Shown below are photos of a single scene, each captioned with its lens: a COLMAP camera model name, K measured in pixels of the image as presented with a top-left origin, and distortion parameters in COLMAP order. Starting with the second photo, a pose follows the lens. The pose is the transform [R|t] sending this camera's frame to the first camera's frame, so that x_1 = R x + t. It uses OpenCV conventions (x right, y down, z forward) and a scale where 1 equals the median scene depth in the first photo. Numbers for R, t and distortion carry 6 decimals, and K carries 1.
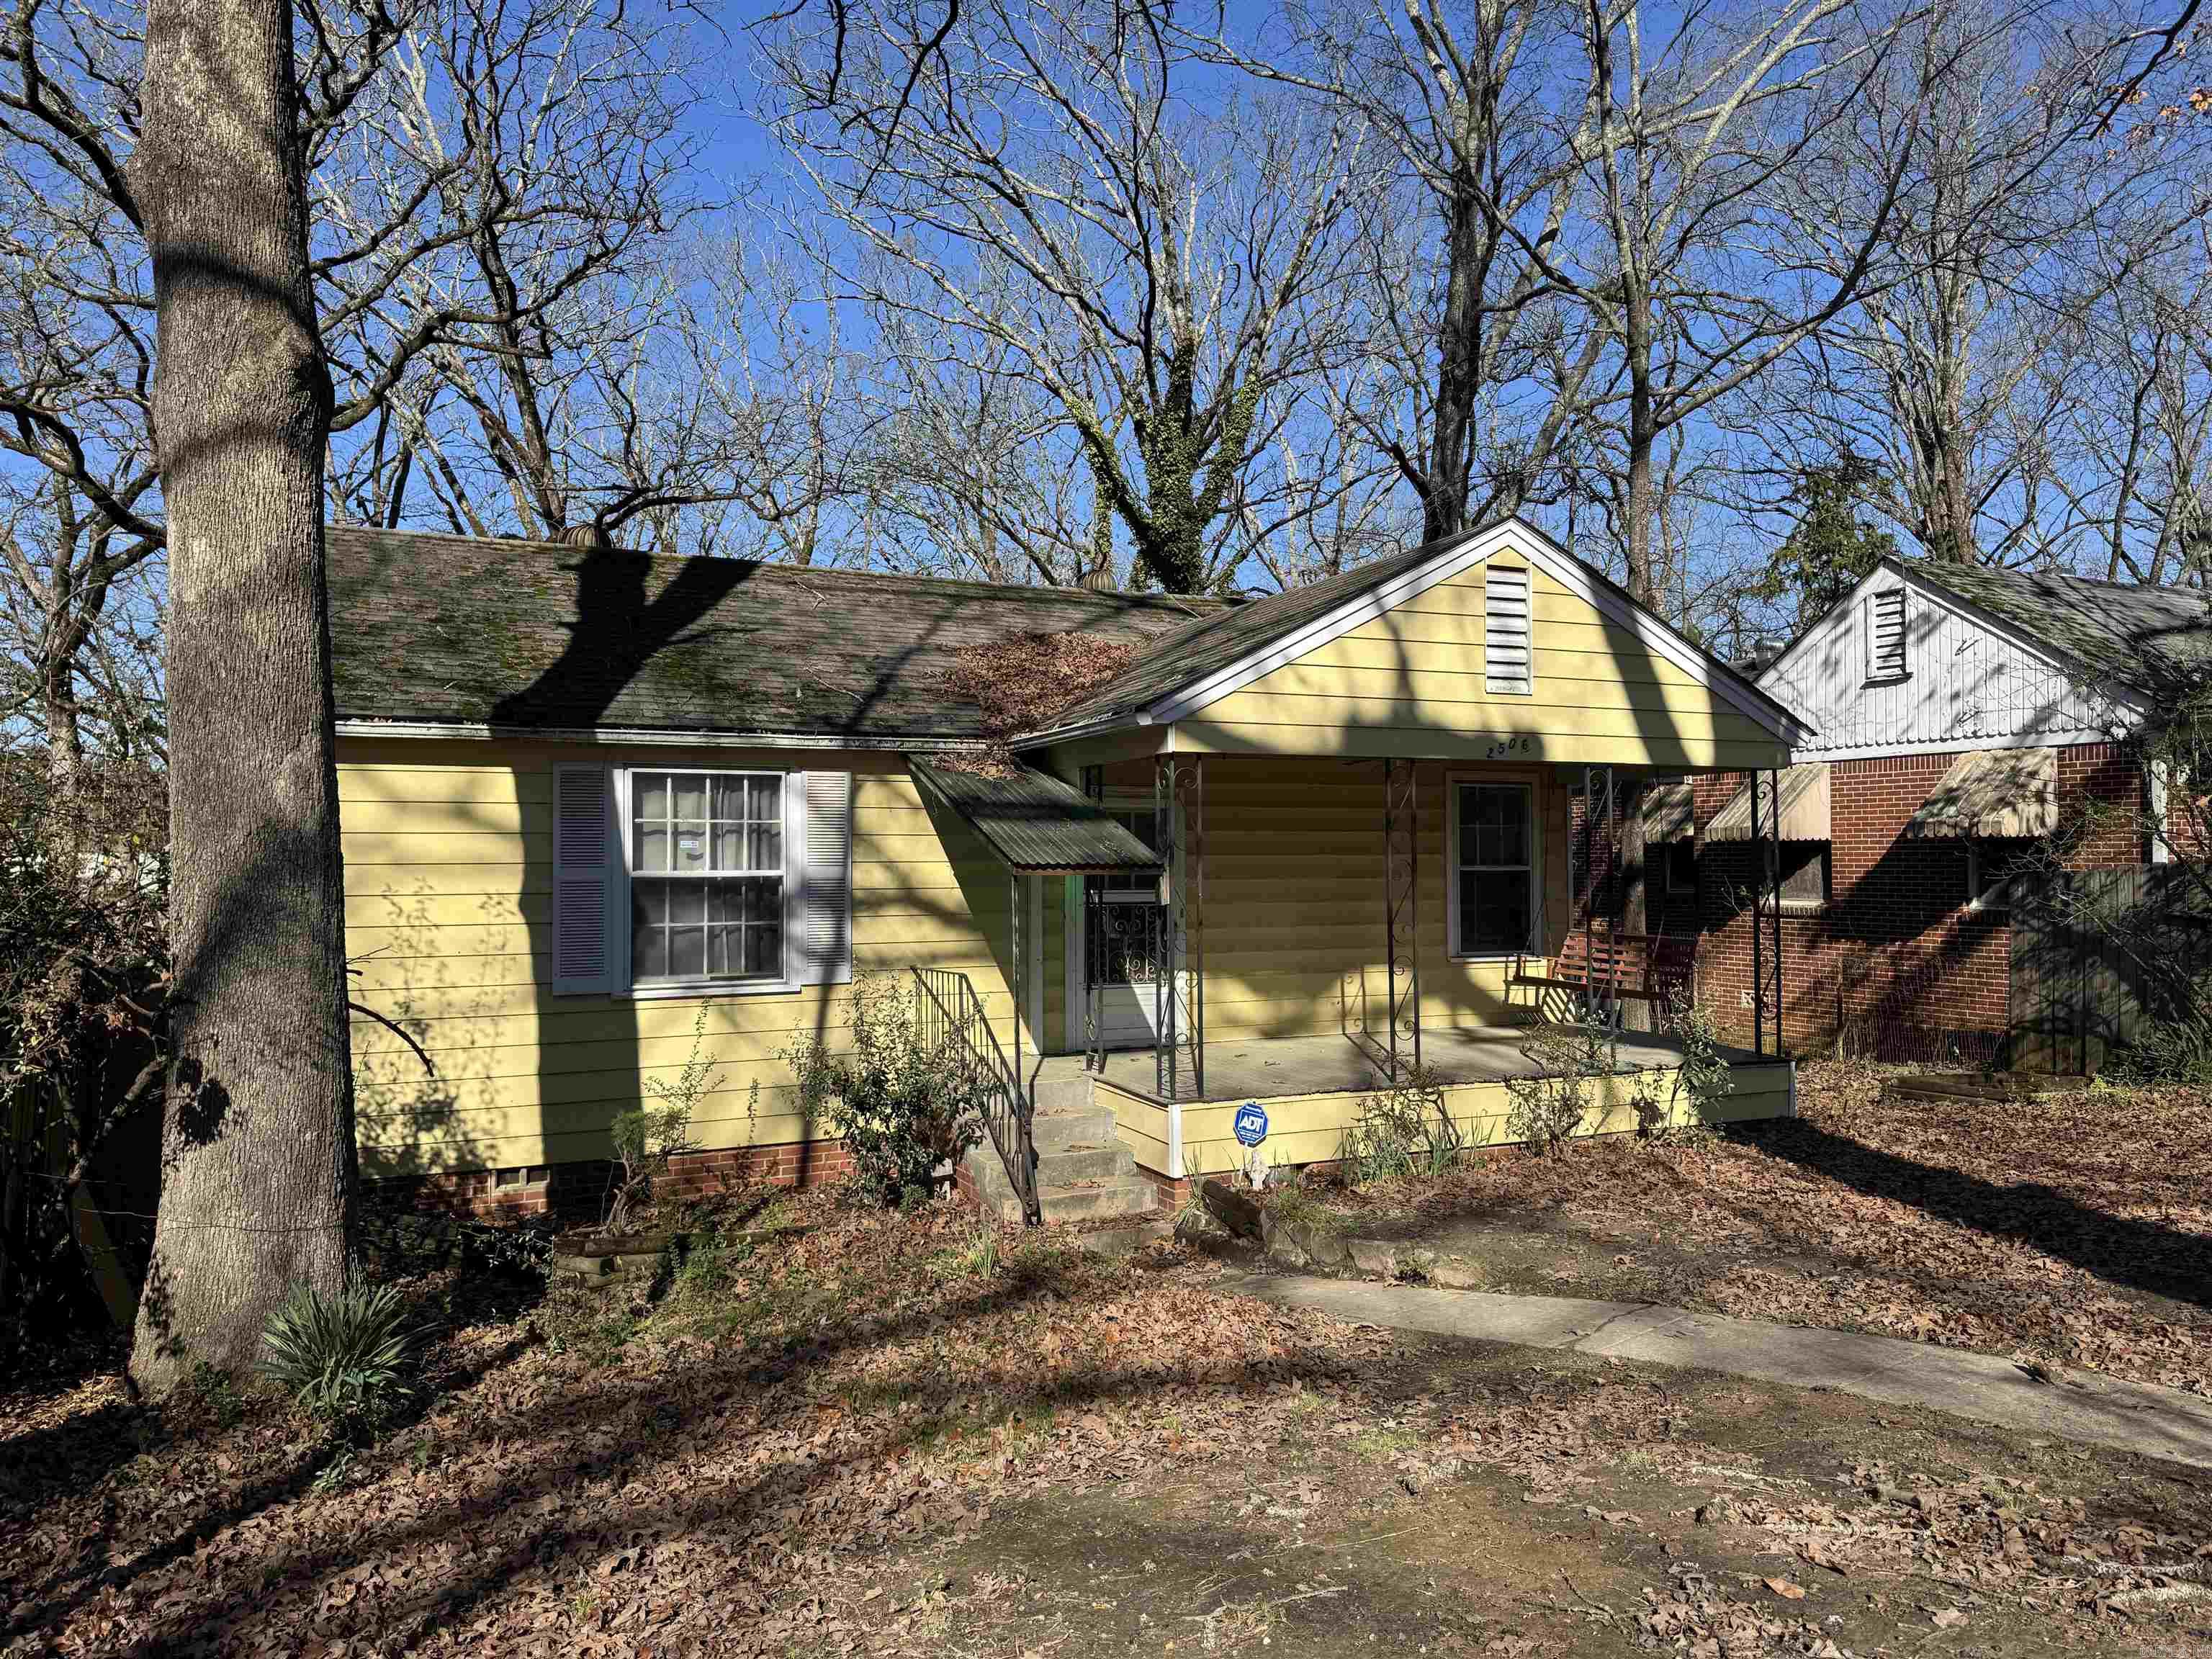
lens RADIAL K [[1572.4, 0, 1106.0], [0, 1572.4, 829.5], [0, 0, 1]] dist [0.074701, -0.080168]
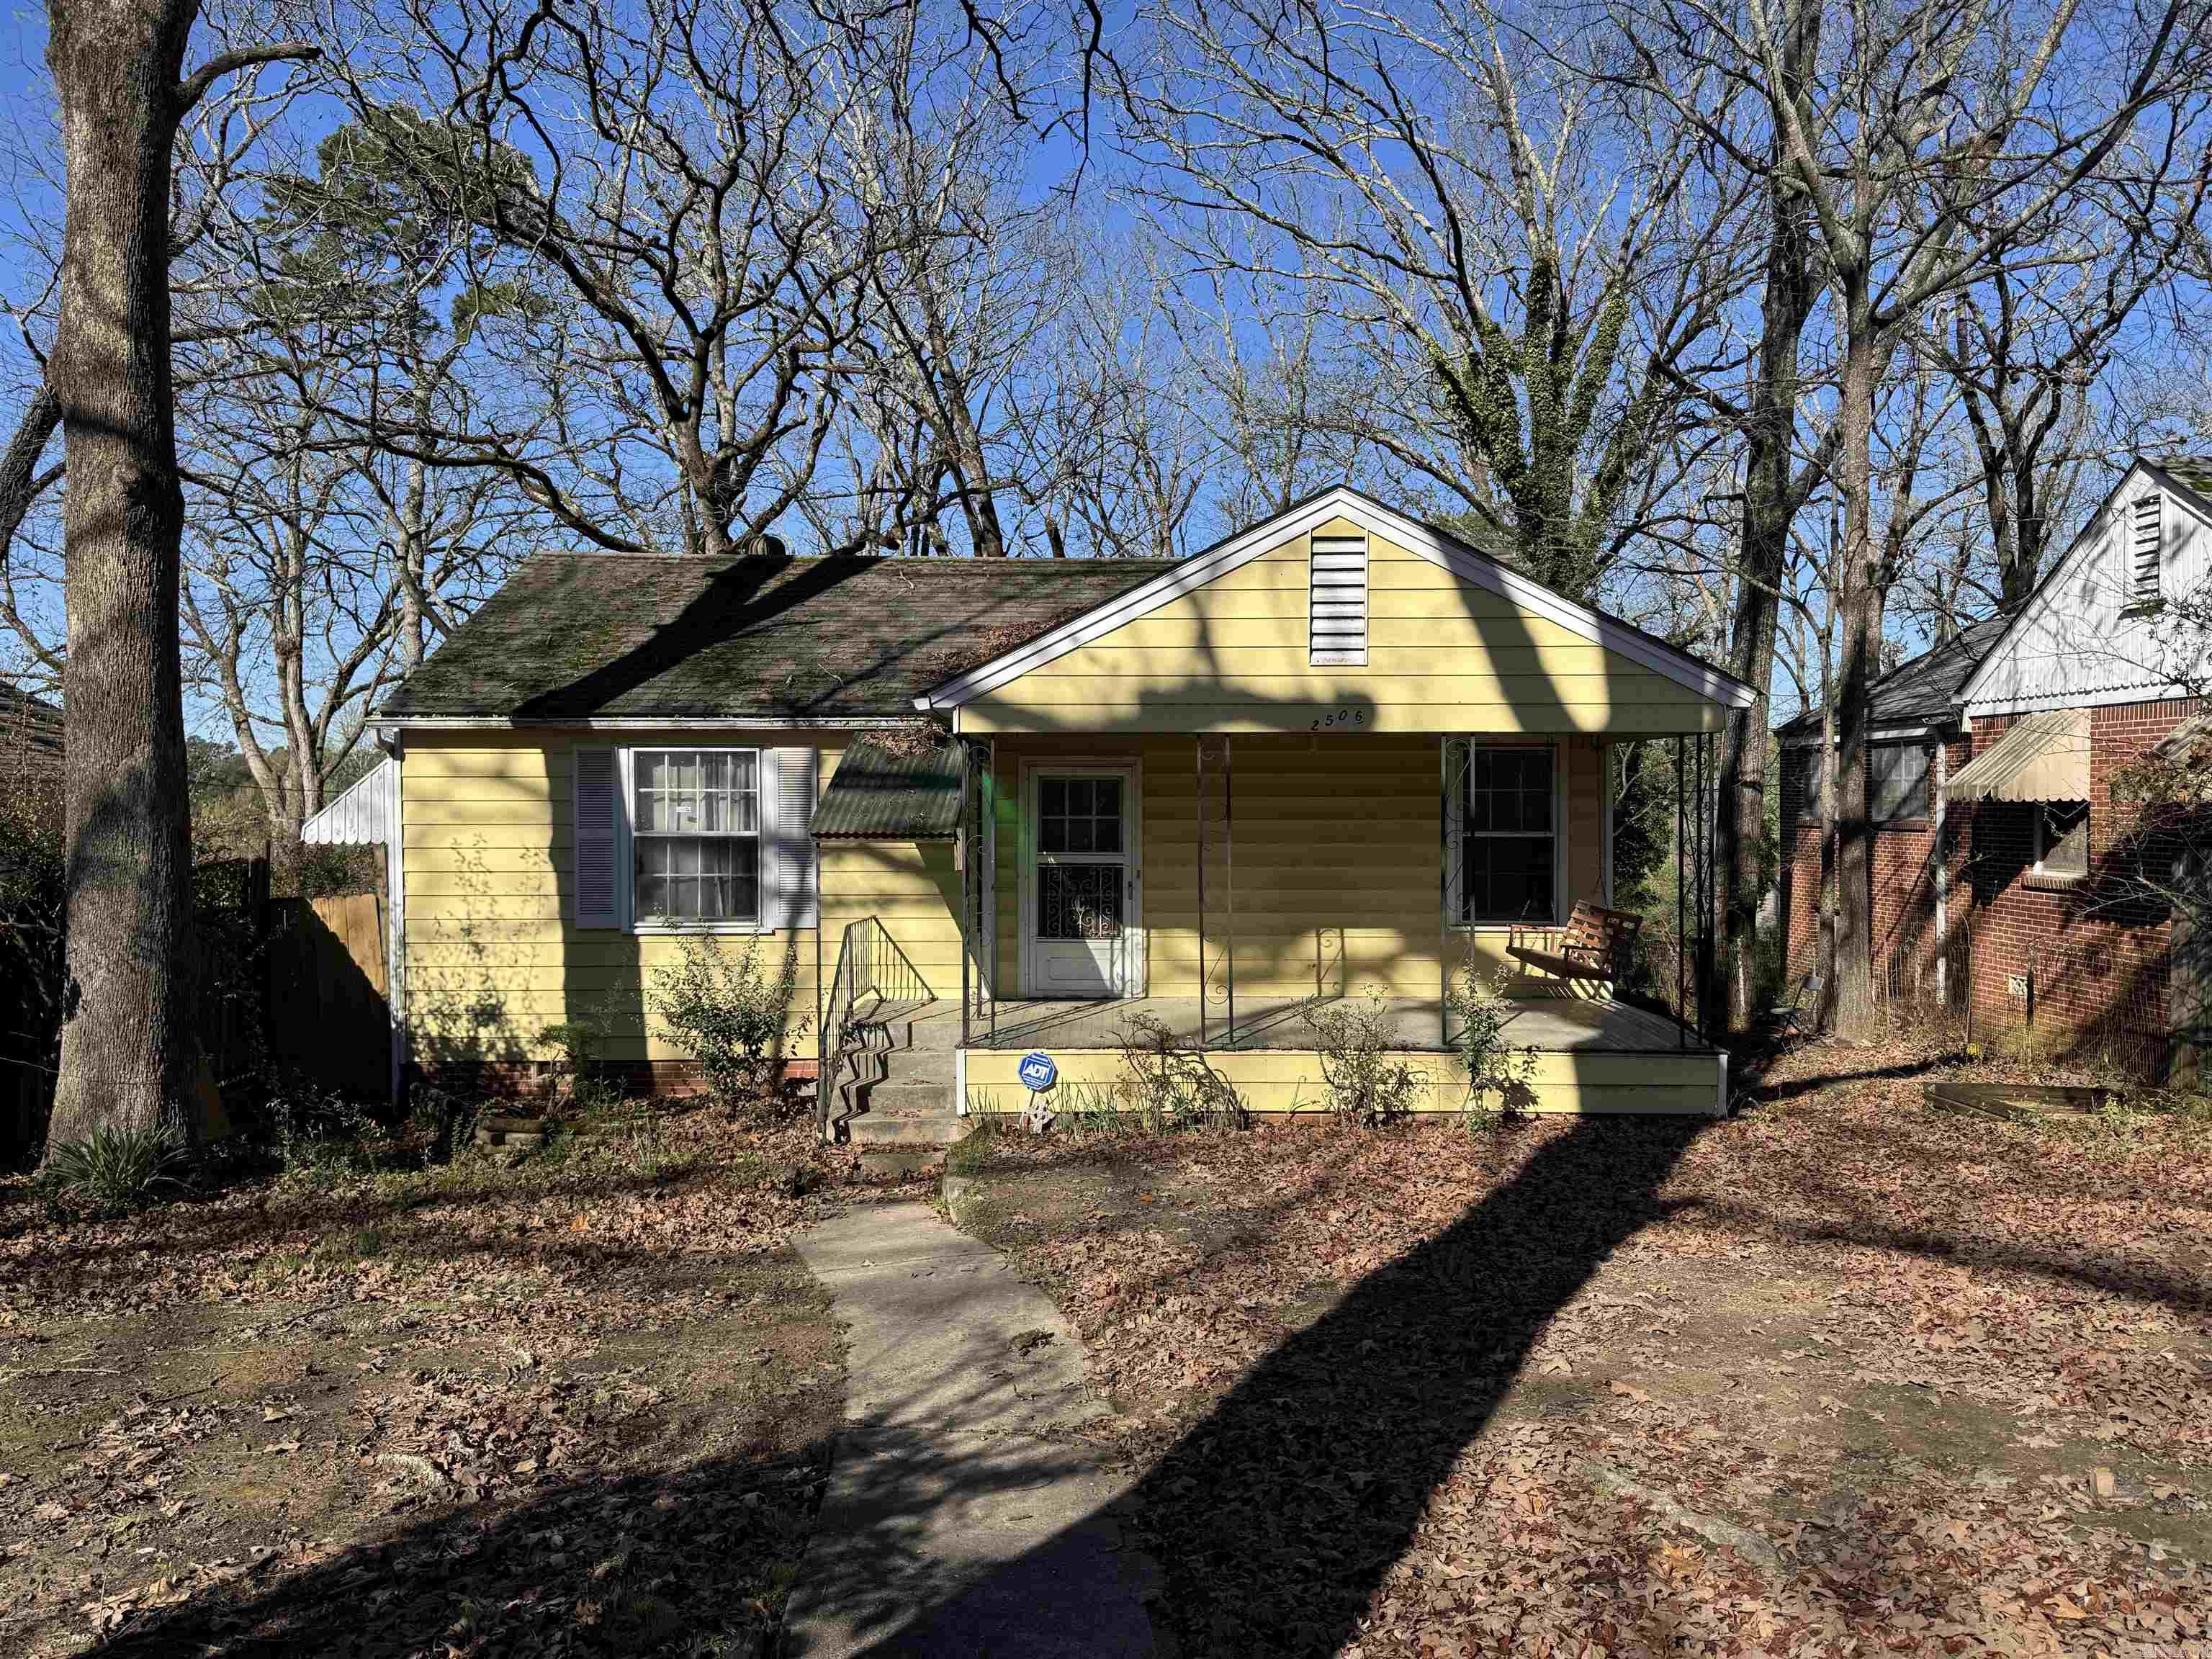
lens RADIAL K [[1572.4, 0, 1106.0], [0, 1572.4, 829.5], [0, 0, 1]] dist [0.074701, -0.080168]
pose [[0.907082, 0.013953, -0.420723, 0.543393], [0.003735, 0.999144, 0.041189, -0.023508], [0.420938, -0.038934, 0.906254, 0.031992]]
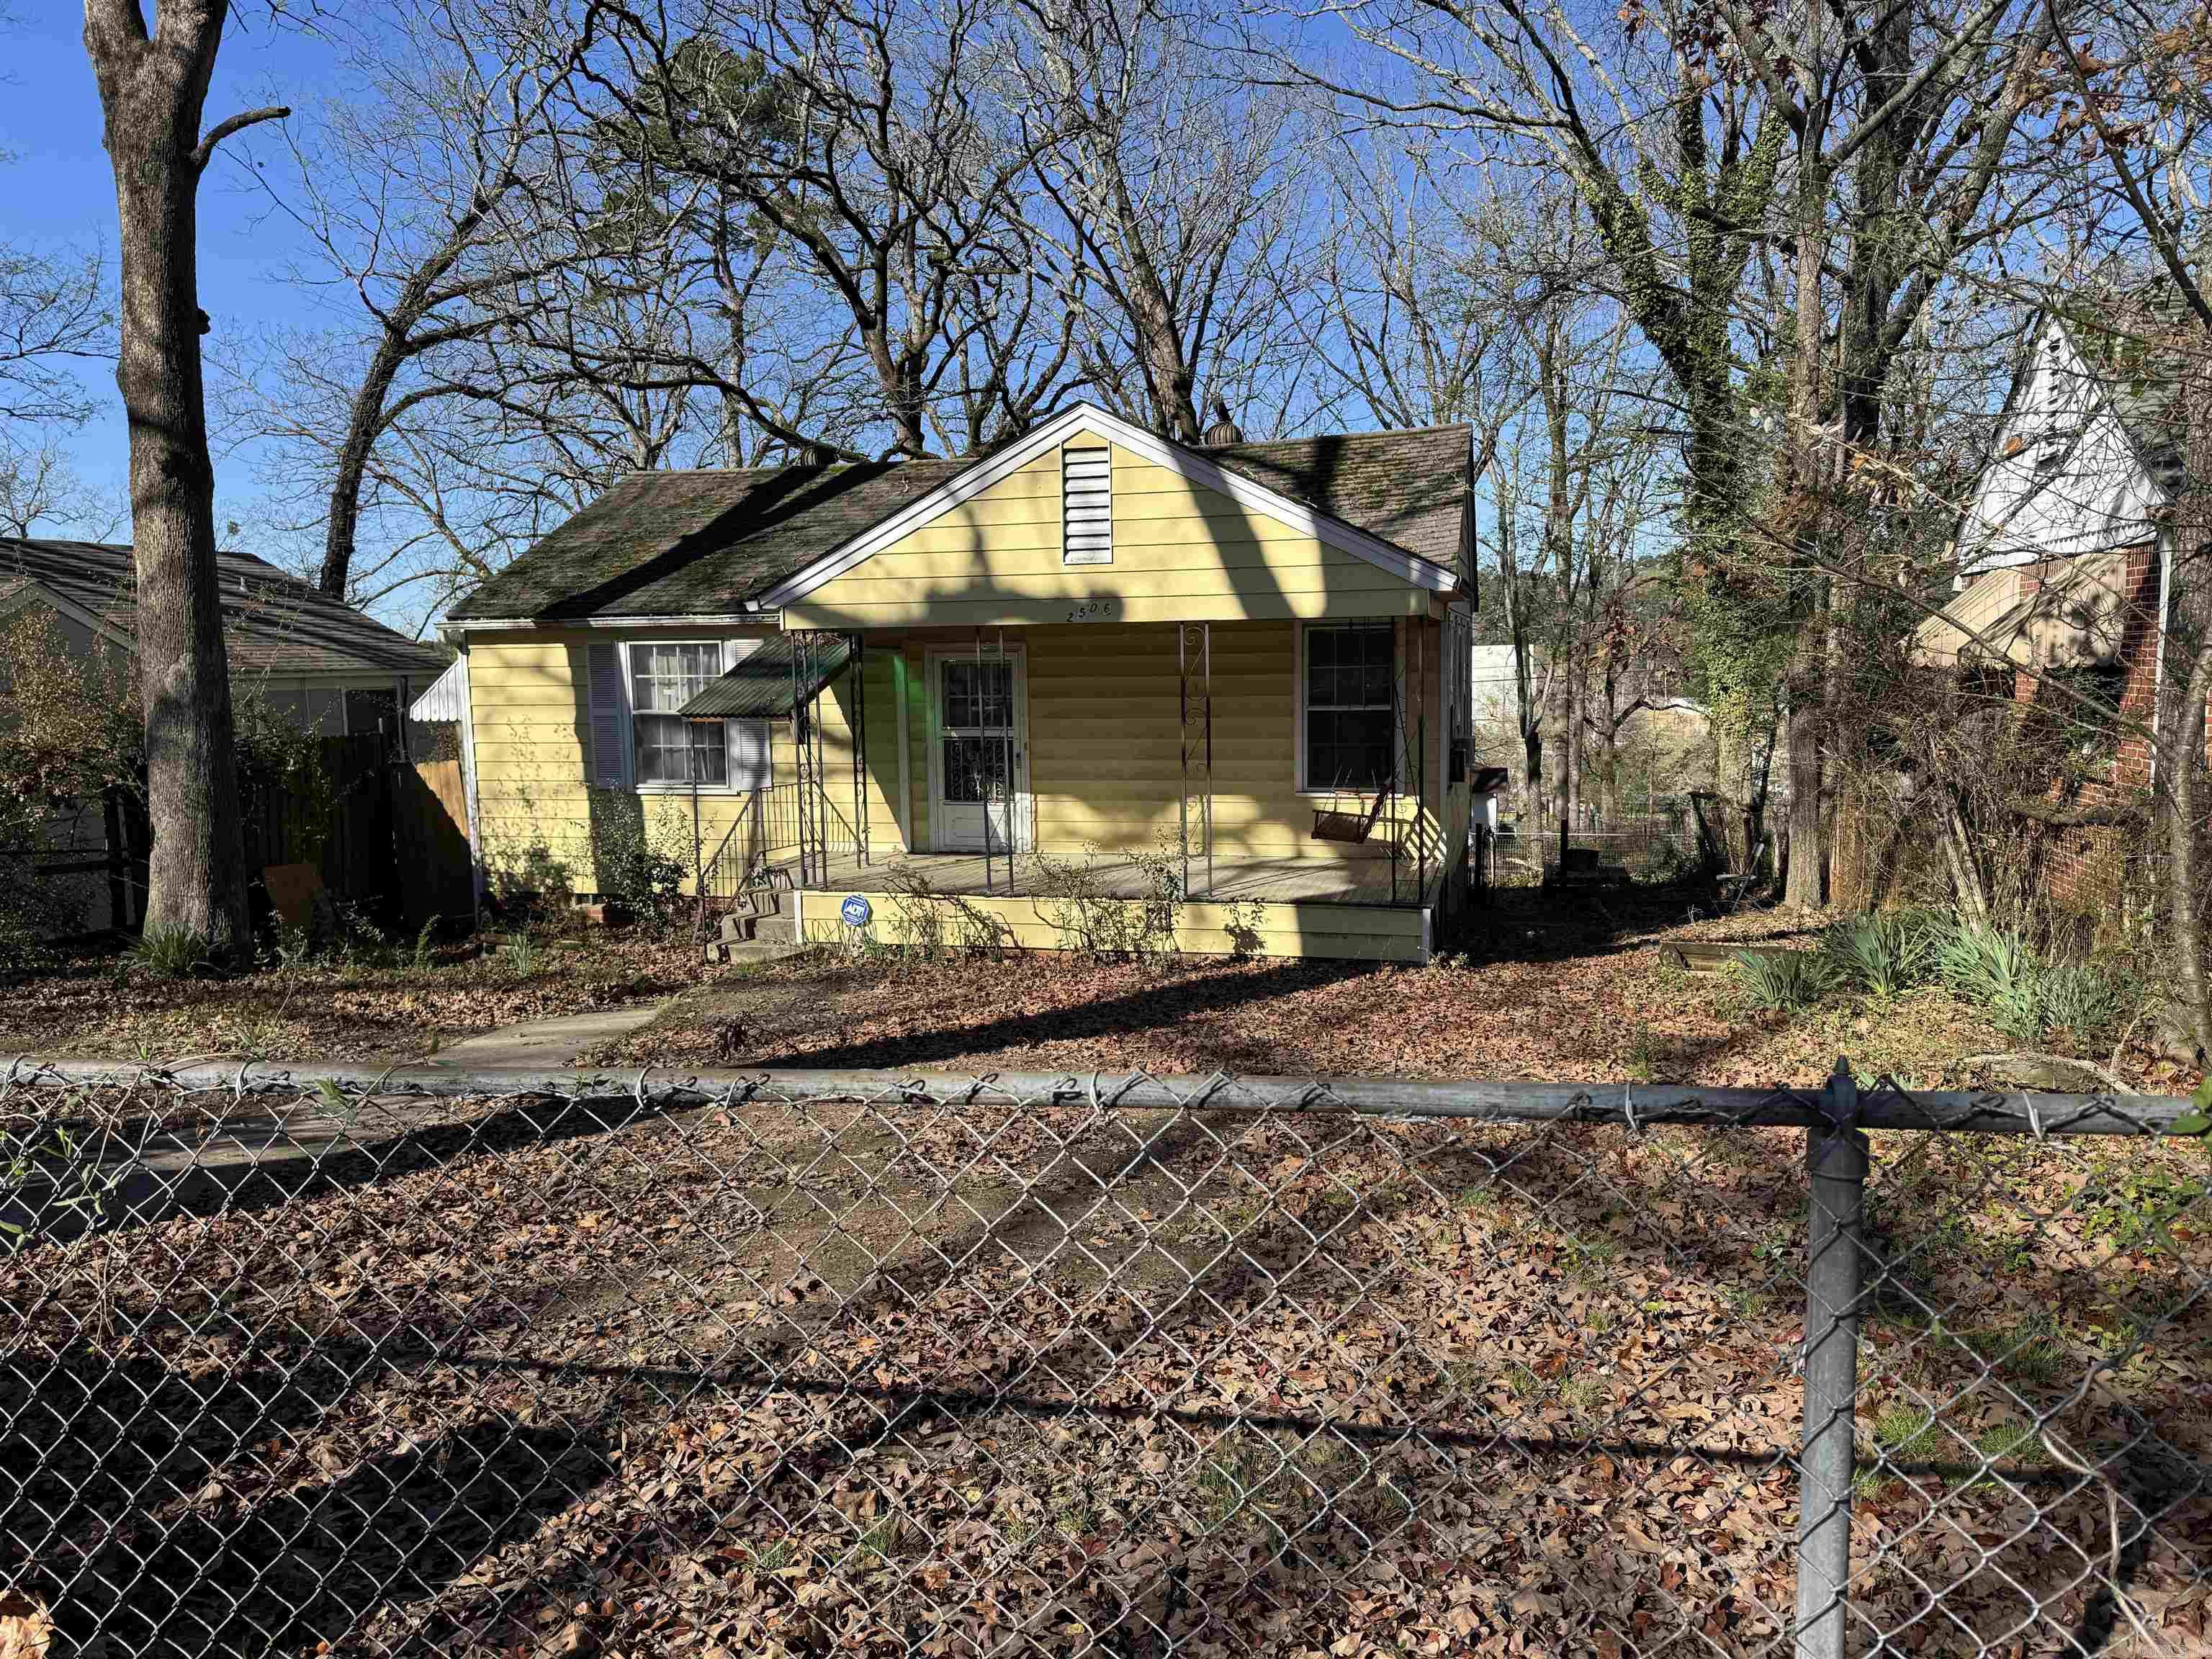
lens RADIAL K [[1565.8, 0, 1100.8], [0, 1565.8, 860.2], [0, 0, 1]] dist [0.061532, -0.080870]
pose [[0.761046, 0.074448, -0.644412, 1.007206], [0.024948, 0.989299, 0.143756, -0.036470], [0.648219, -0.125482, 0.751044, 0.131639]]
